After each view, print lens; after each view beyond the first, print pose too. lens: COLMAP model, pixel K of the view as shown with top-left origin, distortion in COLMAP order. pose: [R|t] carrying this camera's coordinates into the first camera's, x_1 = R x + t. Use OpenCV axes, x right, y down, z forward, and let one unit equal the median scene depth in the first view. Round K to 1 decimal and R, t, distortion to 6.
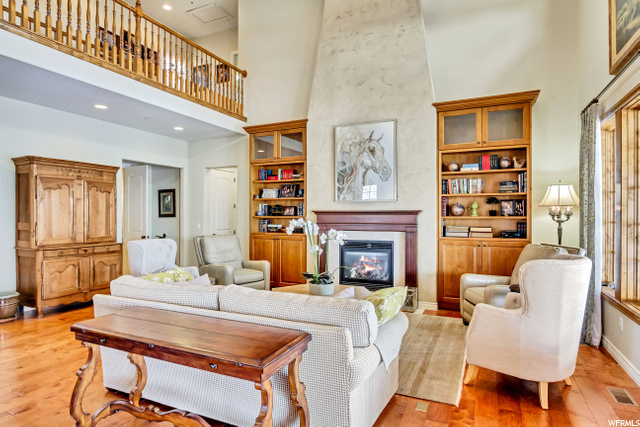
lens RADIAL K [[362.4, 0, 320.8], [0, 362.4, 215.2], [0, 0, 1]] dist [-0.008346, -0.001534]
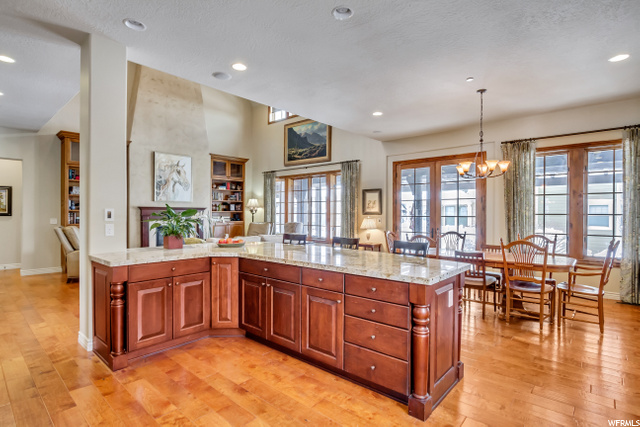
lens RADIAL K [[315.1, 0, 308.1], [0, 315.1, 214.5], [0, 0, 1]] dist [-0.003091, -0.004392]
pose [[0.304014, -0.006076, 0.952648, -1.074274], [-0.010418, 0.999899, 0.009702, -0.000043], [-0.952610, -0.012874, 0.303920, -0.027277]]
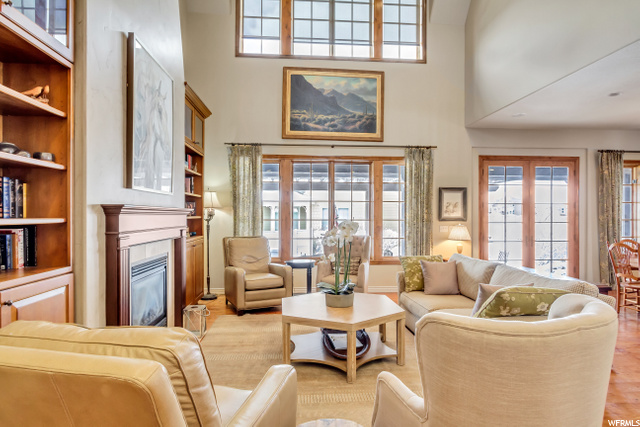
lens RADIAL K [[362.4, 0, 314.4], [0, 362.4, 216.3], [0, 0, 1]] dist [-0.008346, -0.001534]
pose [[-0.488458, -0.002629, 0.872583, -0.526350], [-0.008131, 0.999966, -0.001539, 0.000961], [-0.872549, -0.007847, -0.488463, 1.064764]]
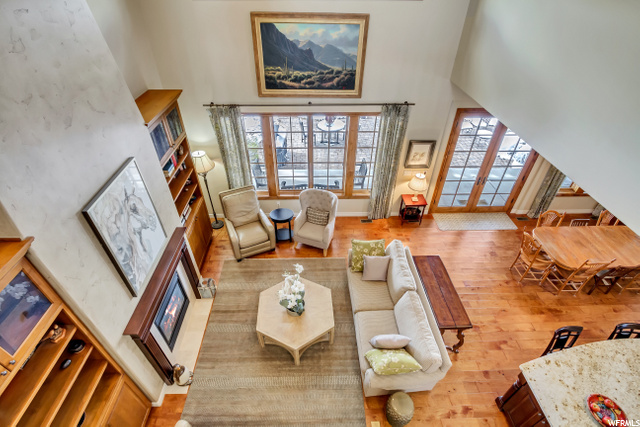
lens RADIAL K [[315.1, 0, 317.0], [0, 315.1, 220.5], [0, 0, 1]] dist [-0.003091, -0.004392]
pose [[-0.450186, -0.567329, 0.689544, -0.468996], [-0.007130, 0.774481, 0.632557, -0.560077], [-0.892906, 0.279852, -0.352705, 0.897311]]
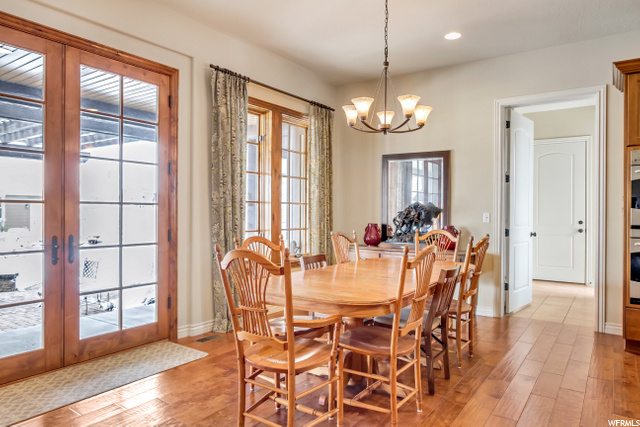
lens RADIAL K [[414.5, 0, 323.8], [0, 414.5, 214.1], [0, 0, 1]] dist [-0.021503, 0.003216]
pose [[-0.987199, -0.006678, 0.159355, -0.256007], [-0.007399, 0.999965, -0.003934, 0.028420], [-0.159323, -0.005063, -0.987213, 0.346608]]
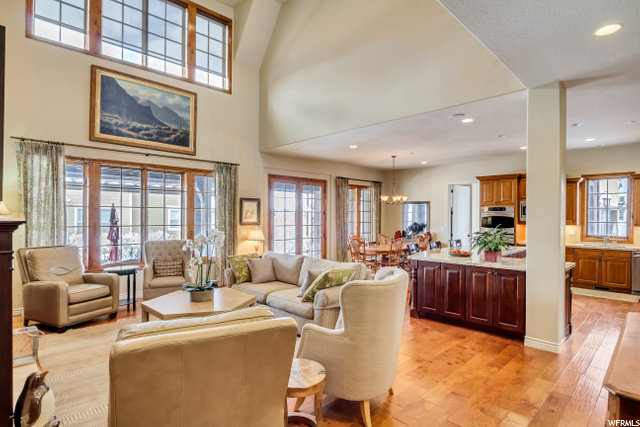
lens RADIAL K [[343.7, 0, 314.6], [0, 343.7, 218.8], [0, 0, 1]] dist [0.003503, -0.002911]
pose [[-0.928723, -0.006004, 0.370726, -0.480975], [-0.006301, 0.999980, 0.000412, -0.016585], [-0.370721, -0.001953, -0.928742, 1.294696]]
